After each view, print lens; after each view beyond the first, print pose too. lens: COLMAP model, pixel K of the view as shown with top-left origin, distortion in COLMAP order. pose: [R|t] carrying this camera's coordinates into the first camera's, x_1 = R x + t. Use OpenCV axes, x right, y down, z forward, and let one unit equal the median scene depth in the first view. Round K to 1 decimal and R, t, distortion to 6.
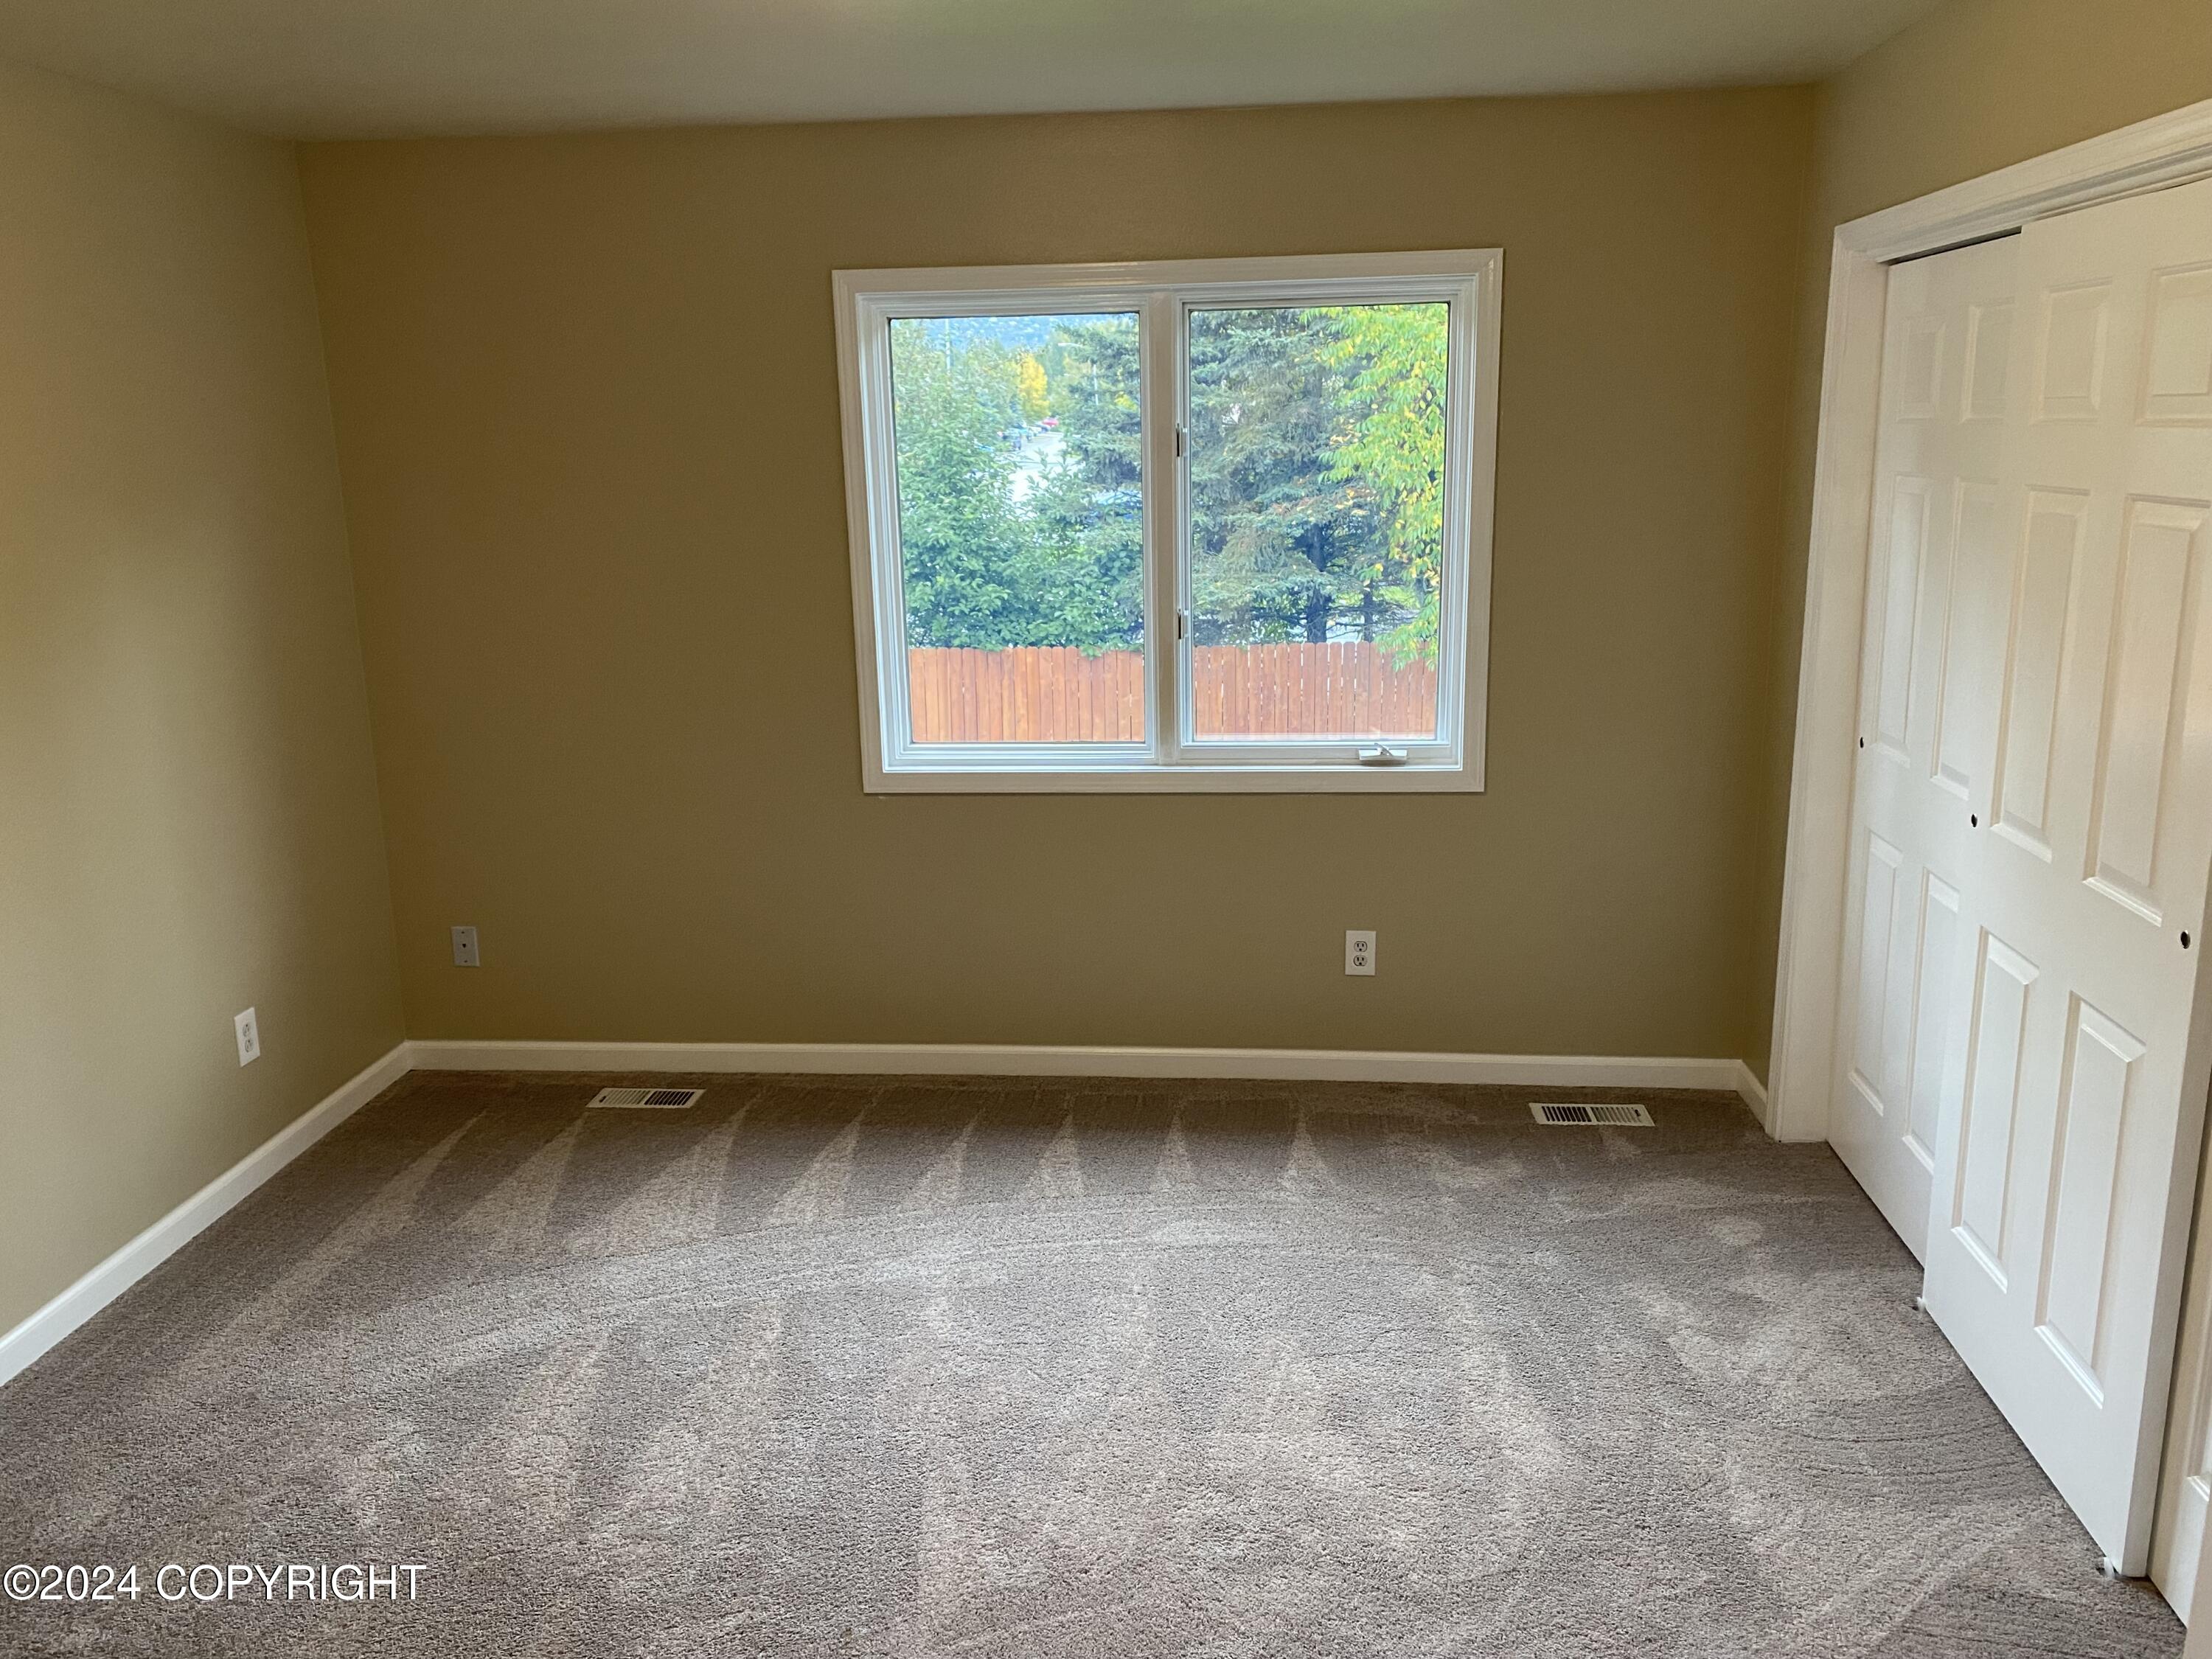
lens RADIAL K [[1705.9, 0, 1109.7], [0, 1705.9, 829.6], [0, 0, 1]] dist [0.083627, -0.116860]
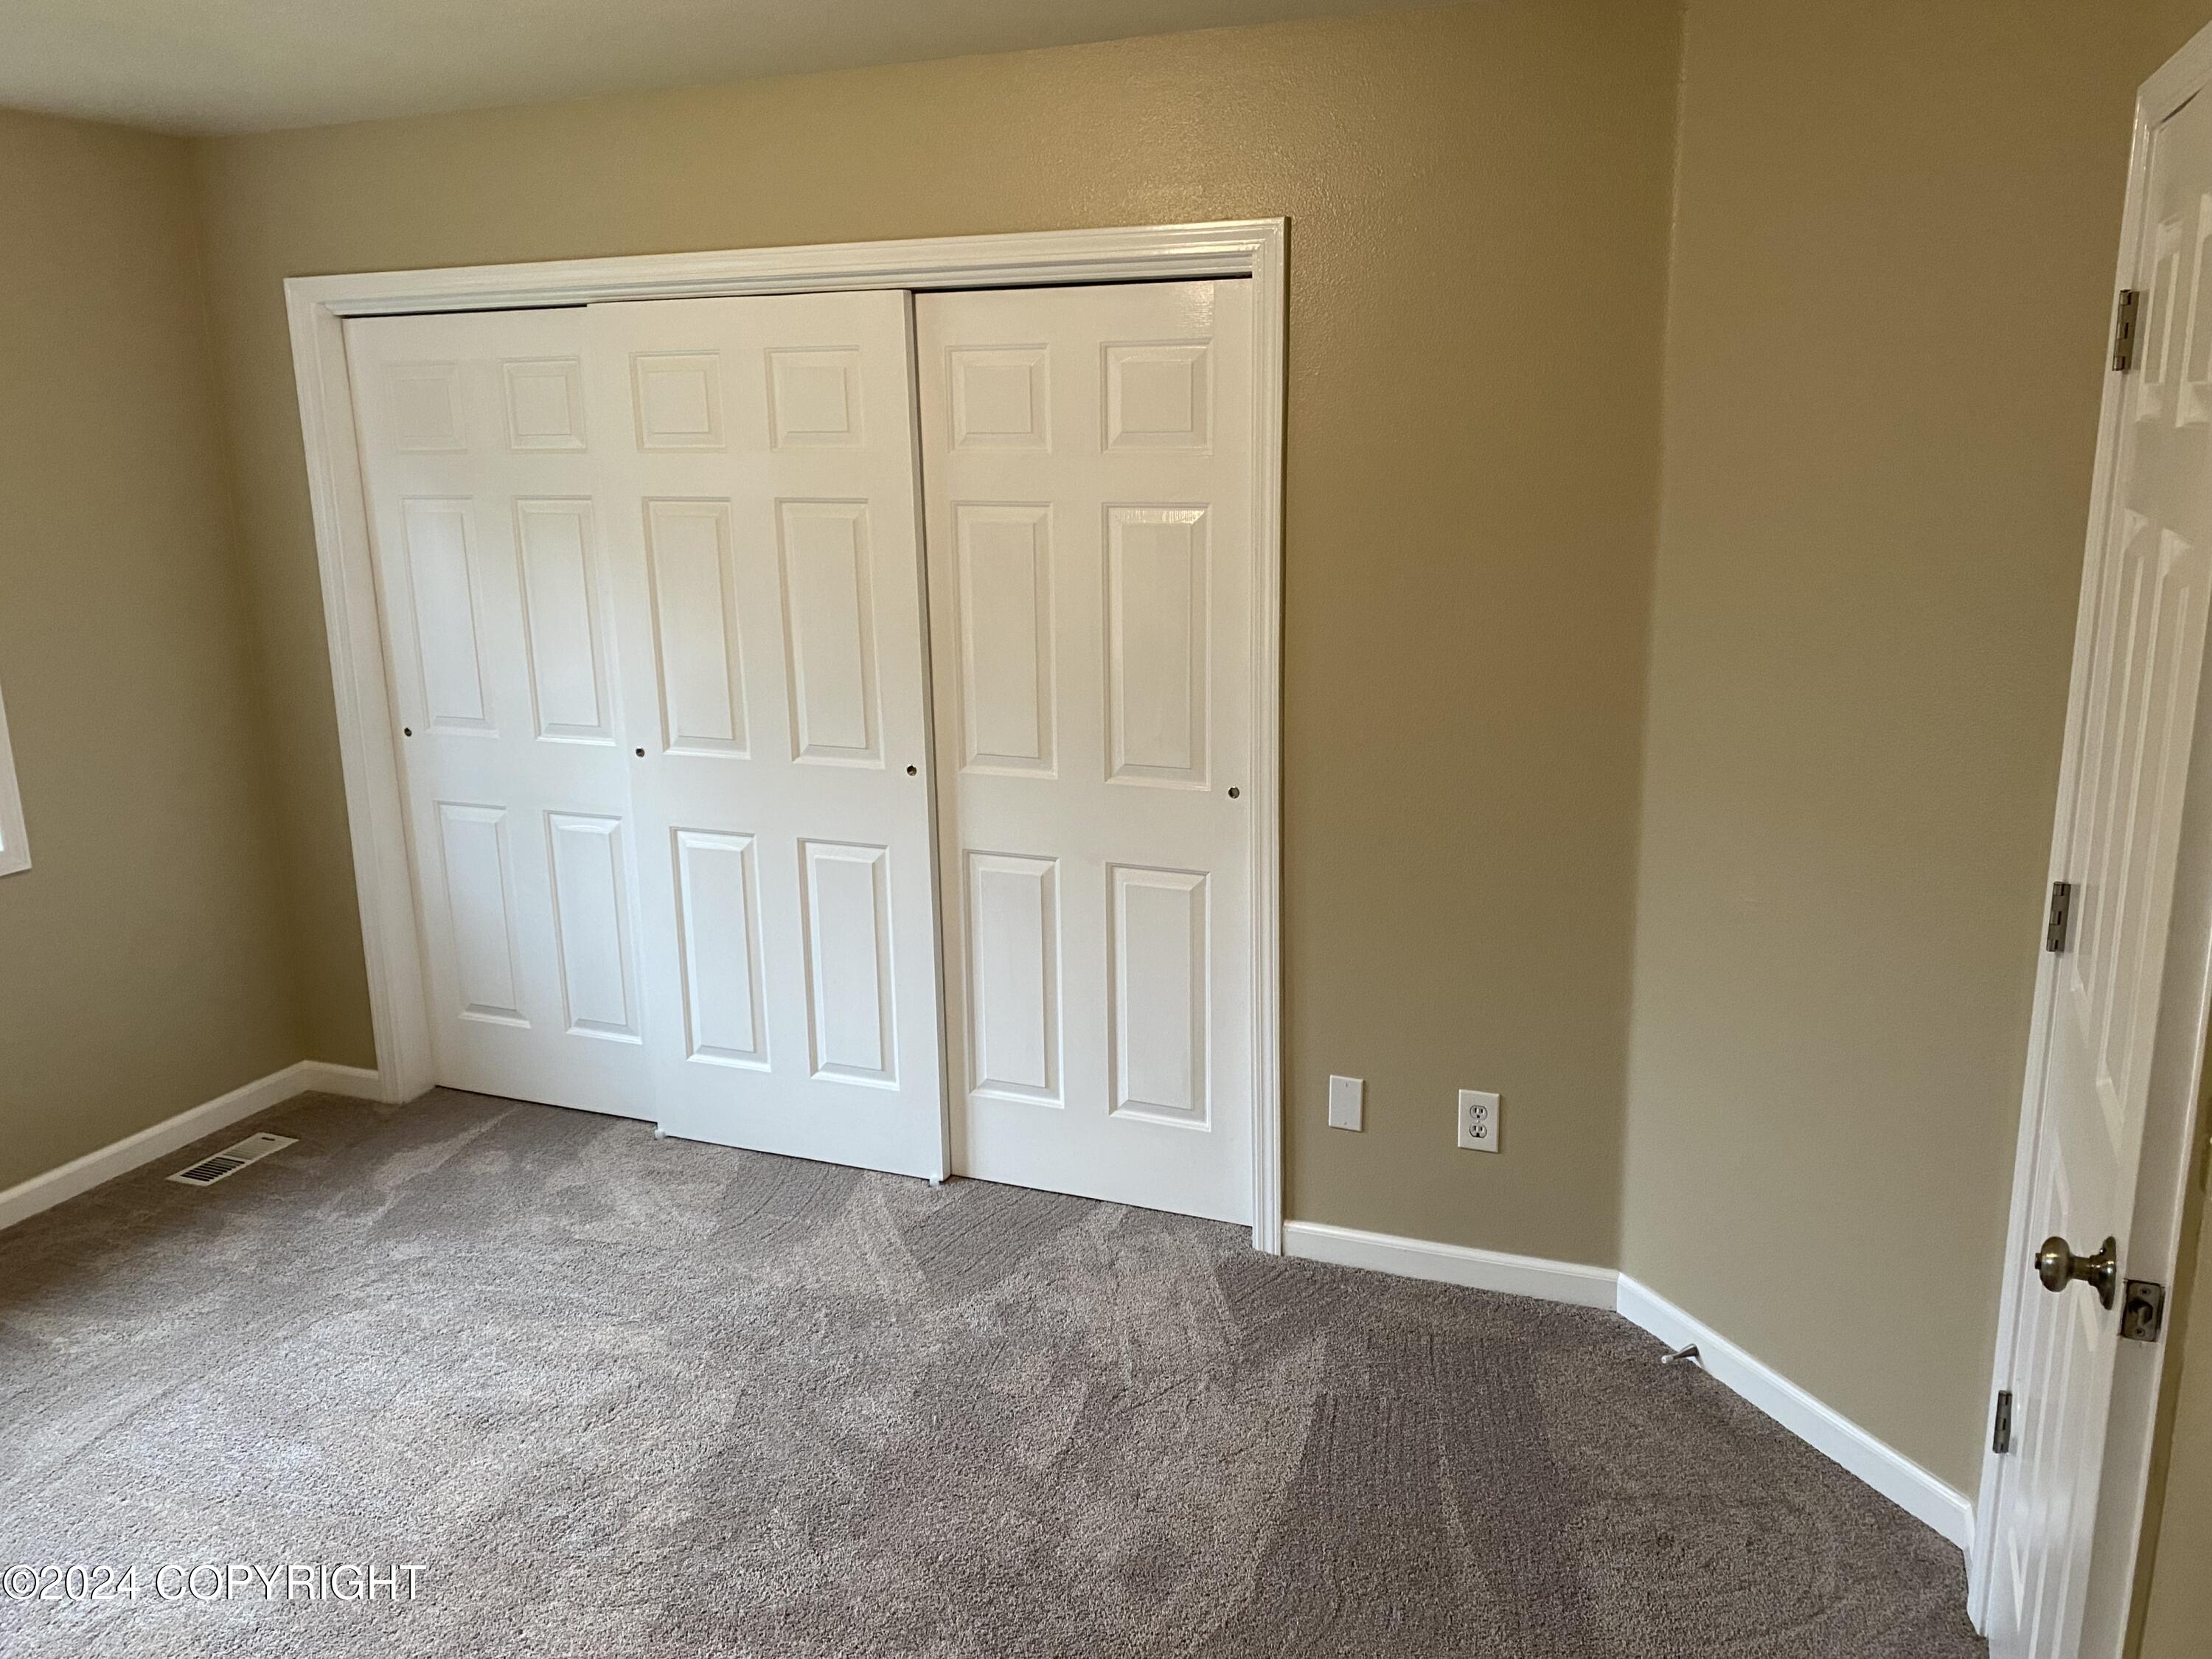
lens RADIAL K [[1705.9, 0, 1106.5], [0, 1705.9, 829.9], [0, 0, 1]] dist [0.083627, -0.116860]
pose [[0.291862, -0.215560, 0.931853, -0.550986], [0.239021, 0.959798, 0.147161, -0.049431], [-0.926113, 0.179781, 0.331652, 0.216629]]
